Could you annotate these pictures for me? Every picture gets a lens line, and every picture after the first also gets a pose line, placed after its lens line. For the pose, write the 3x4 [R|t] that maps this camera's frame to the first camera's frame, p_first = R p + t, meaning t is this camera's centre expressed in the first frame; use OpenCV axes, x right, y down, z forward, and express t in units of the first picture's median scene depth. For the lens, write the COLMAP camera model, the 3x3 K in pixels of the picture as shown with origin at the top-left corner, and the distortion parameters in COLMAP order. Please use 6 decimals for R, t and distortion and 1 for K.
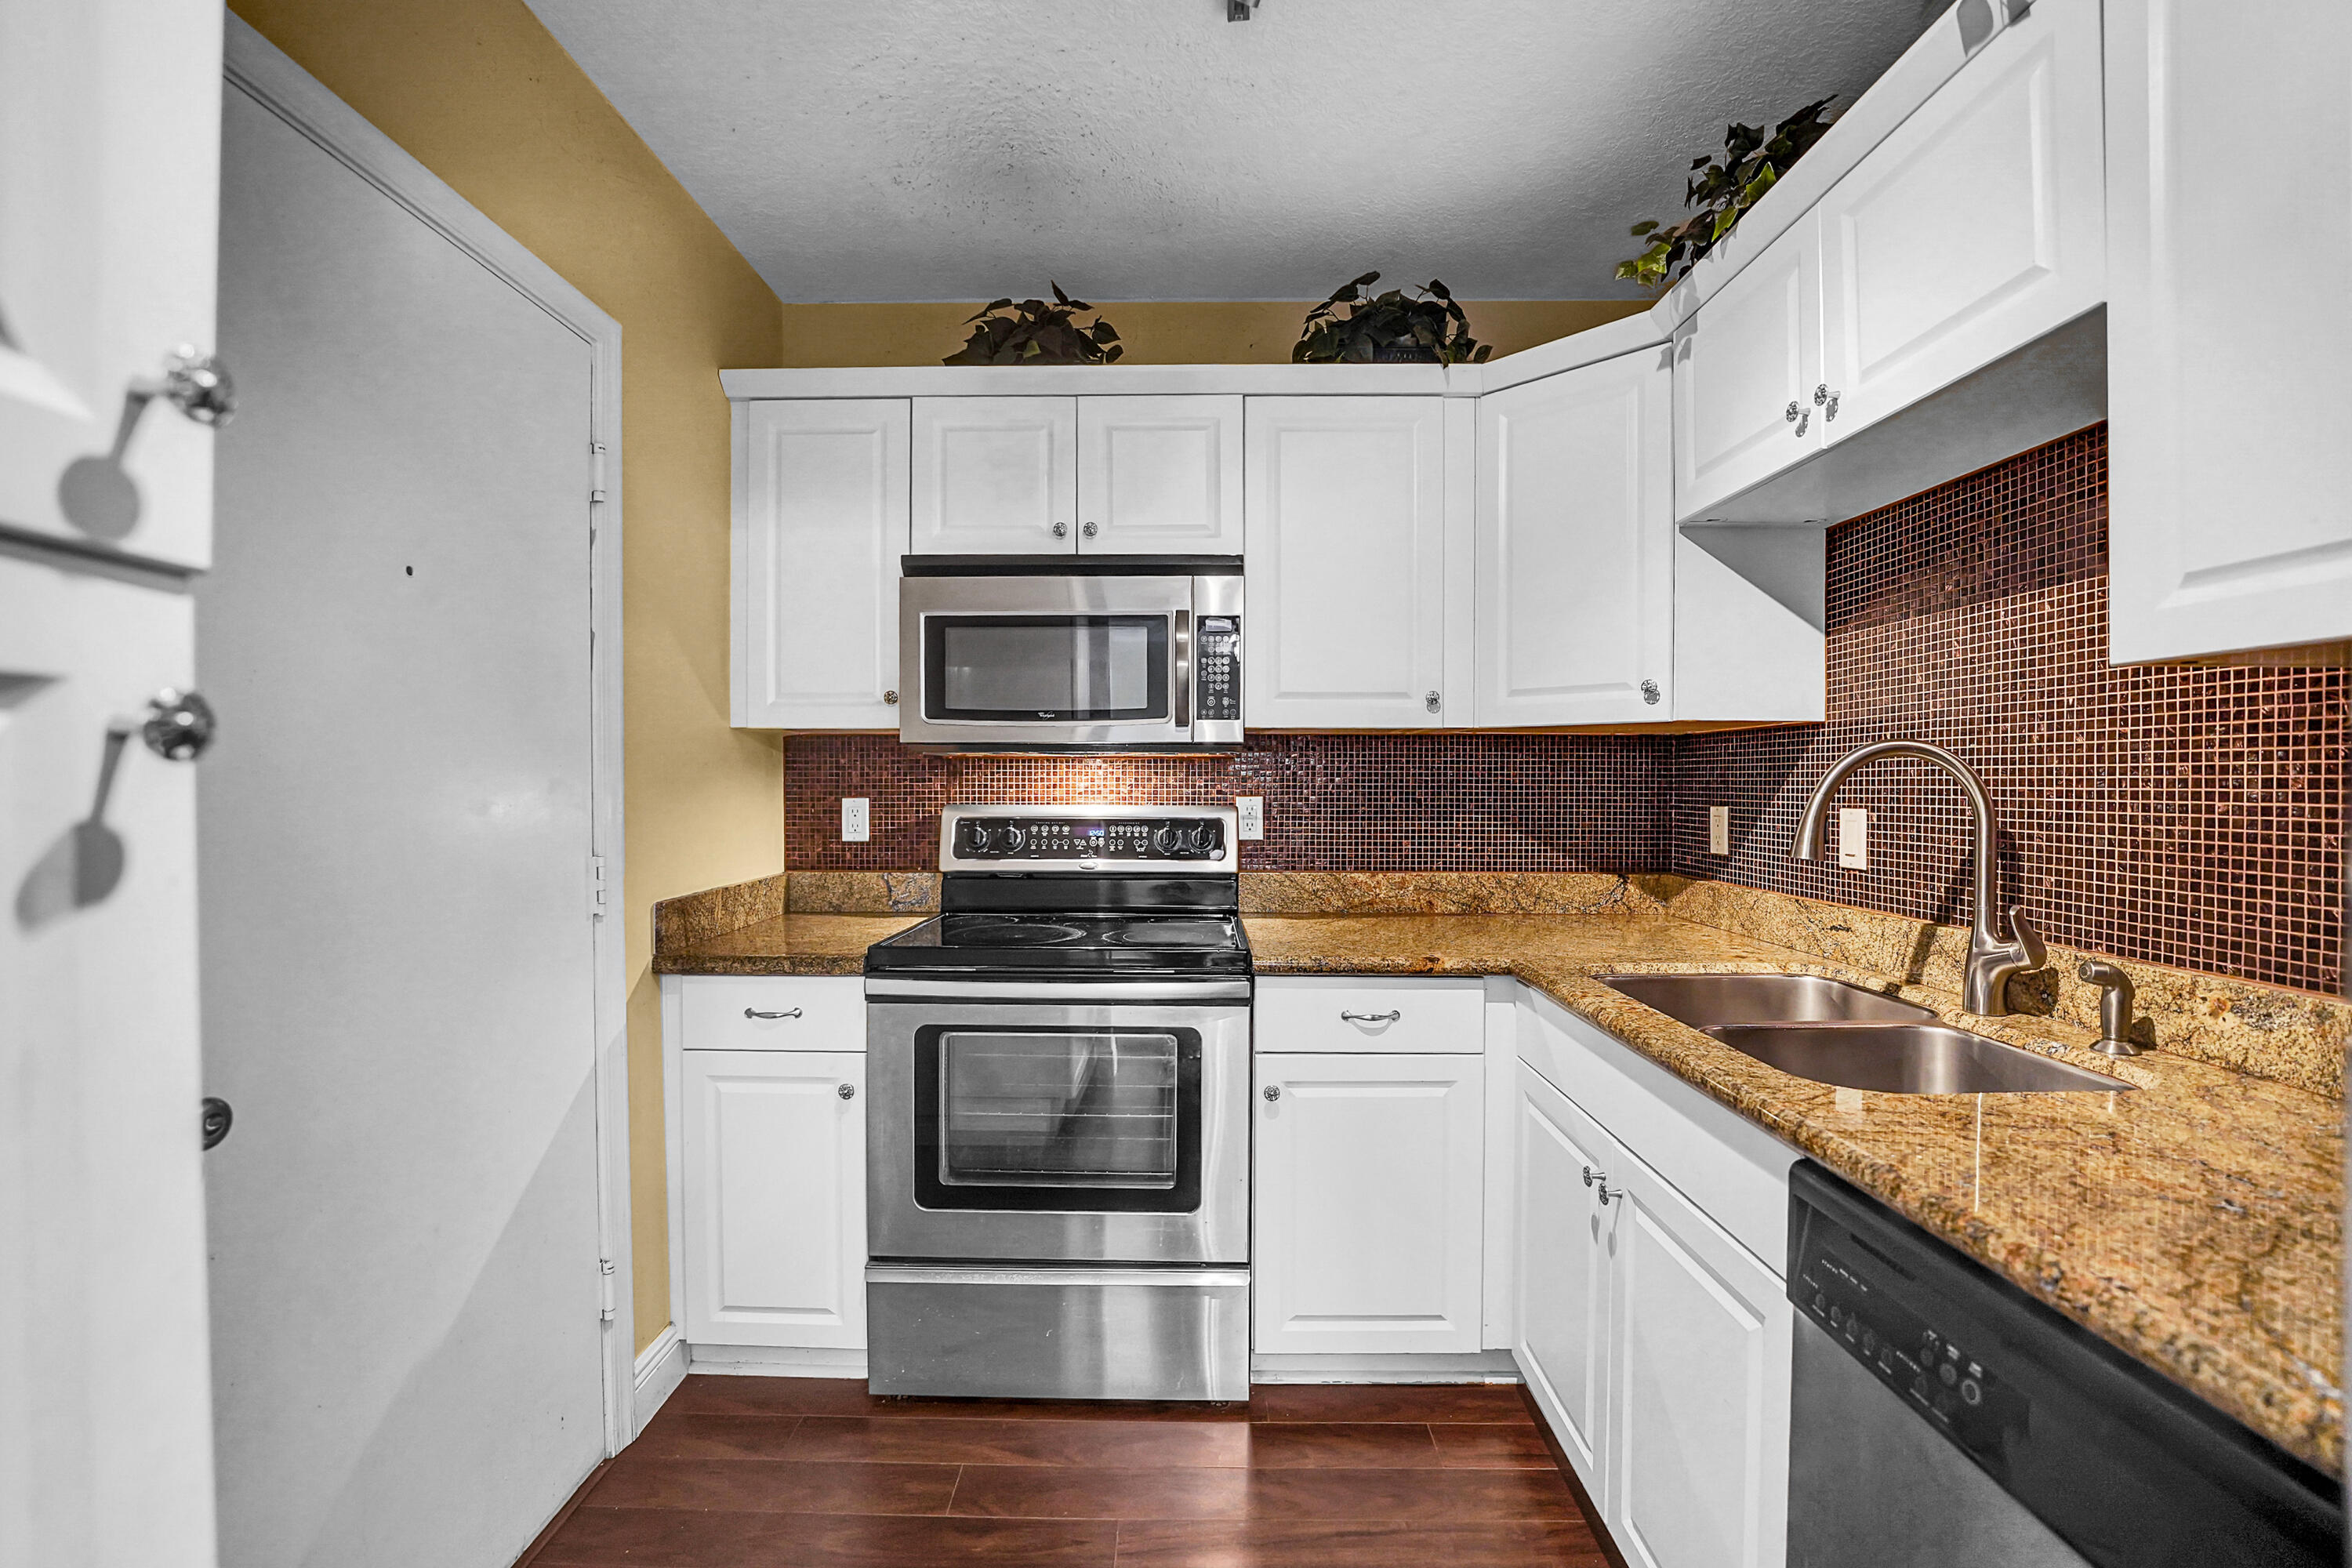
lens RADIAL K [[1021.2, 0, 1171.4], [0, 1021.2, 789.6], [0, 0, 1]] dist [-0.023080, -0.000162]
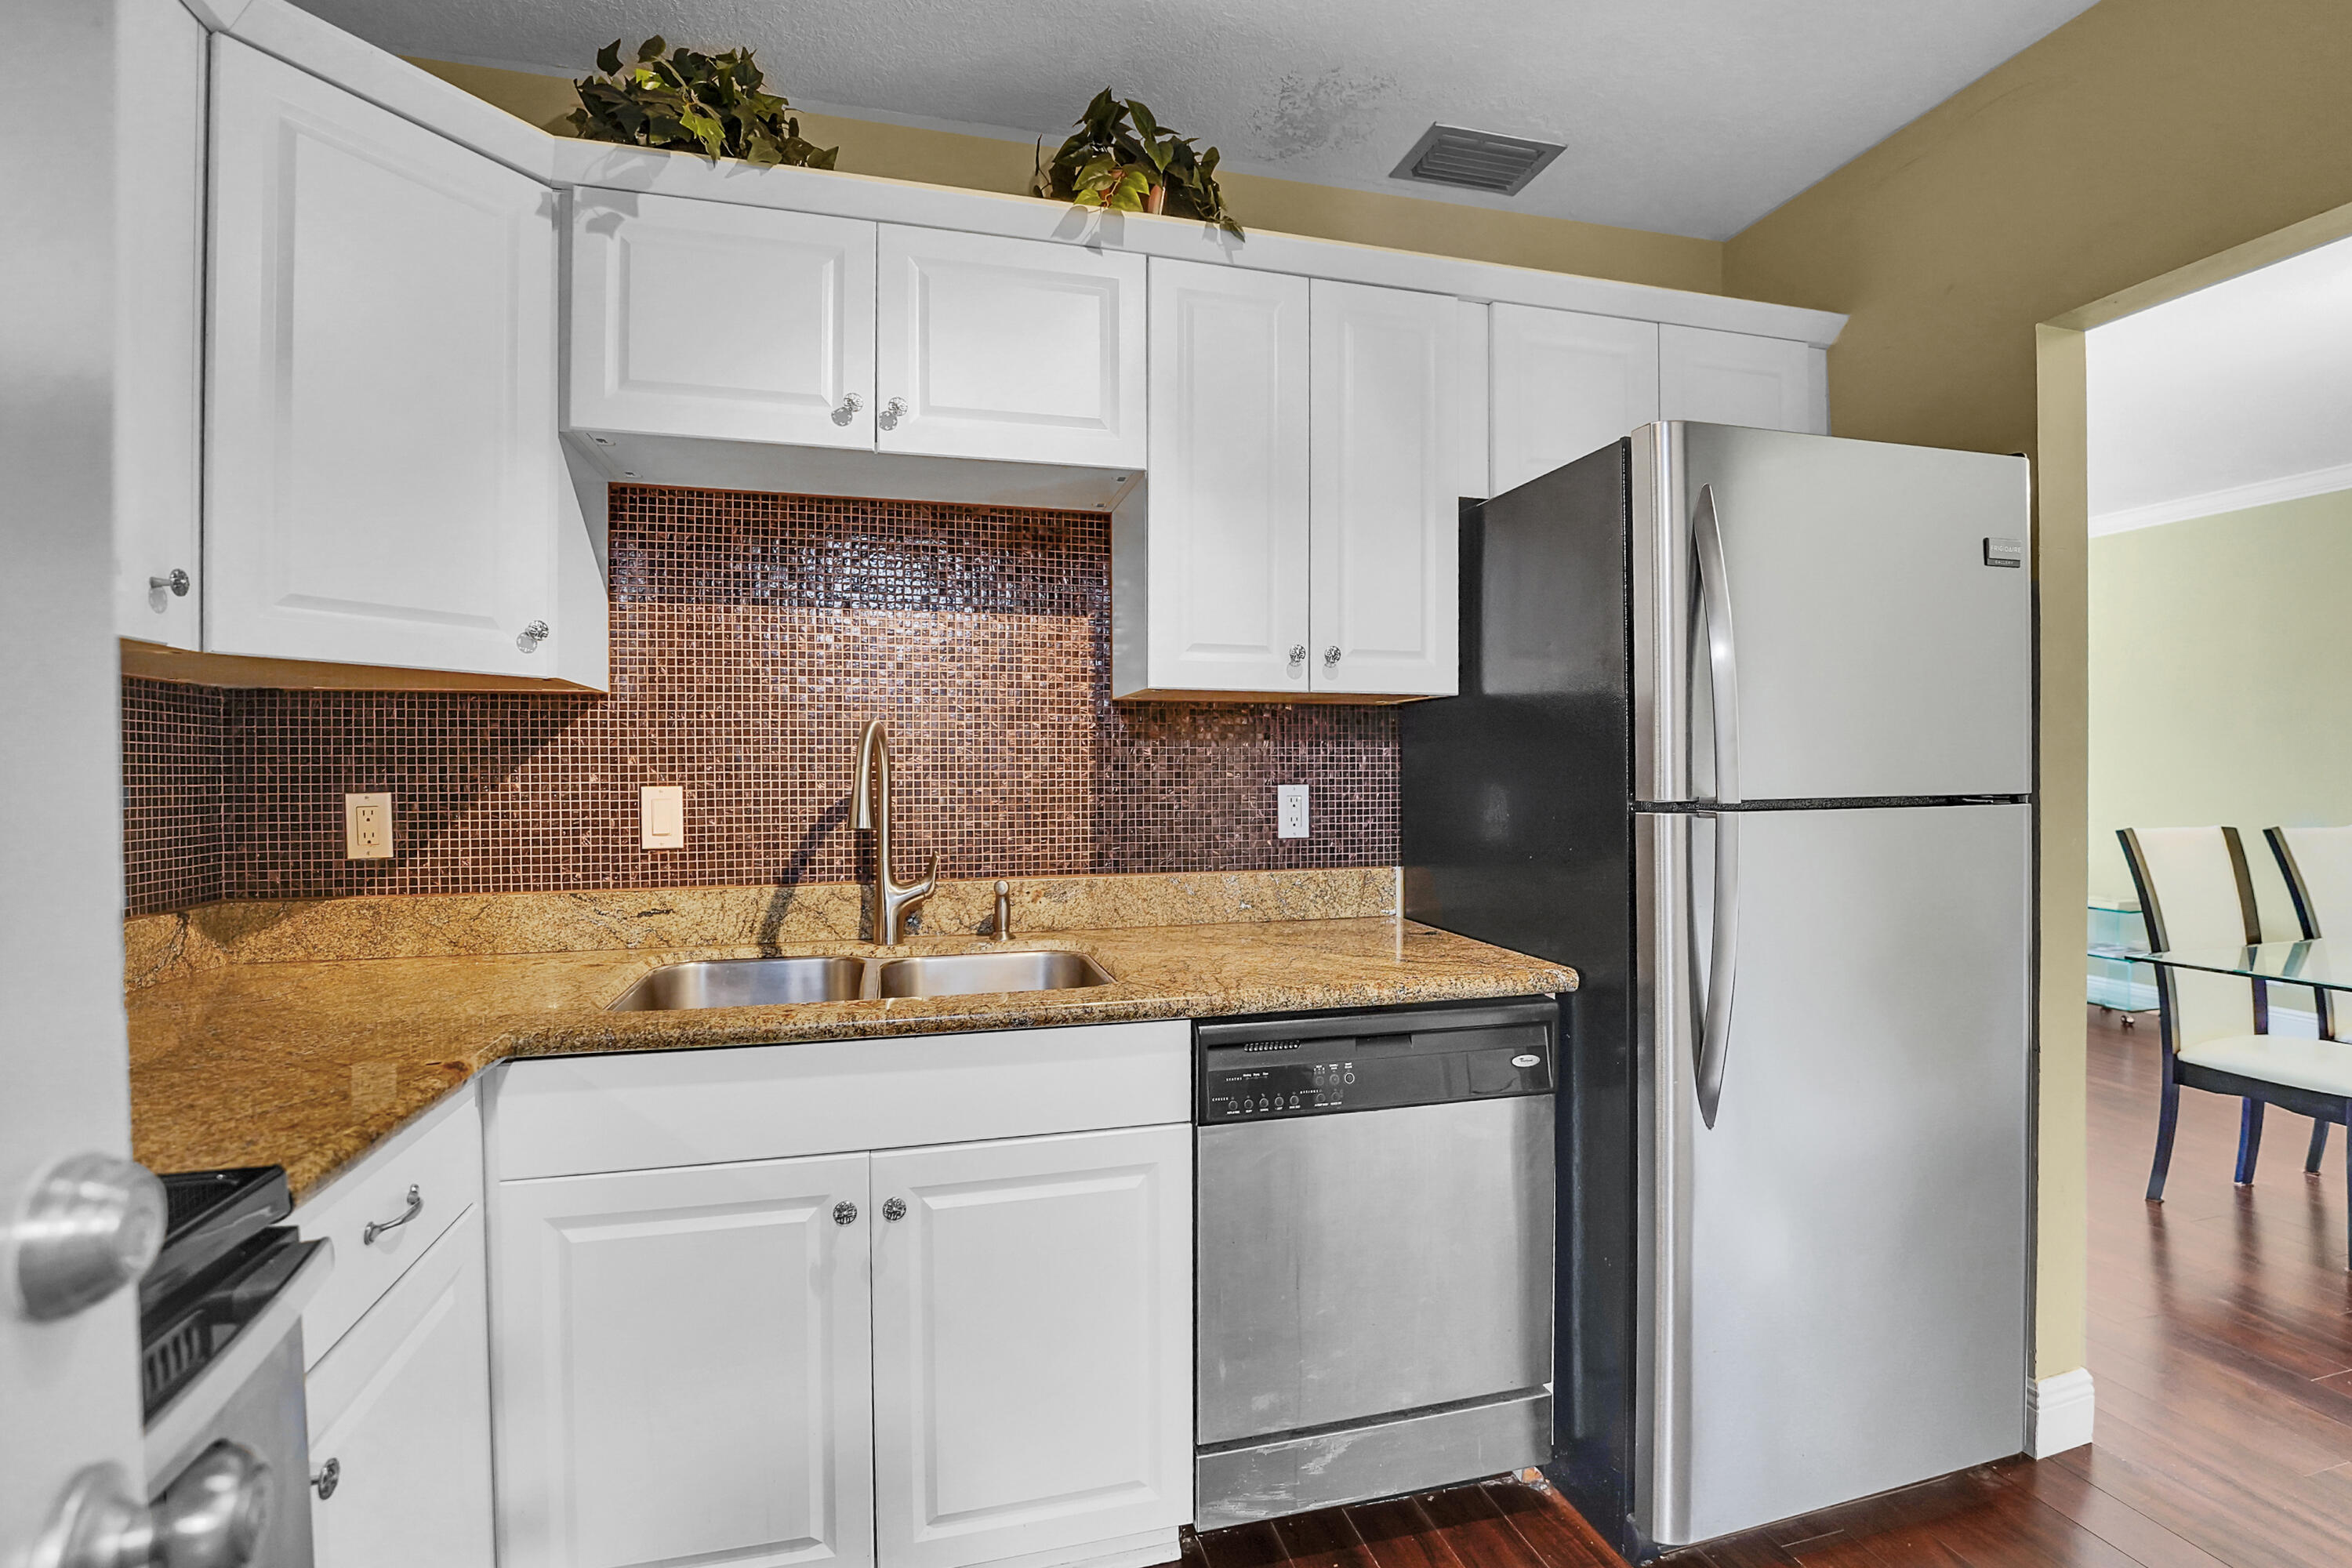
lens RADIAL K [[1021.2, 0, 1171.4], [0, 1021.2, 789.6], [0, 0, 1]] dist [-0.023080, -0.000162]
pose [[-0.301820, -0.008993, 0.953323, -0.409128], [0.013505, 0.999815, 0.013707, 0.015413], [-0.953269, 0.017011, -0.301643, 0.850602]]
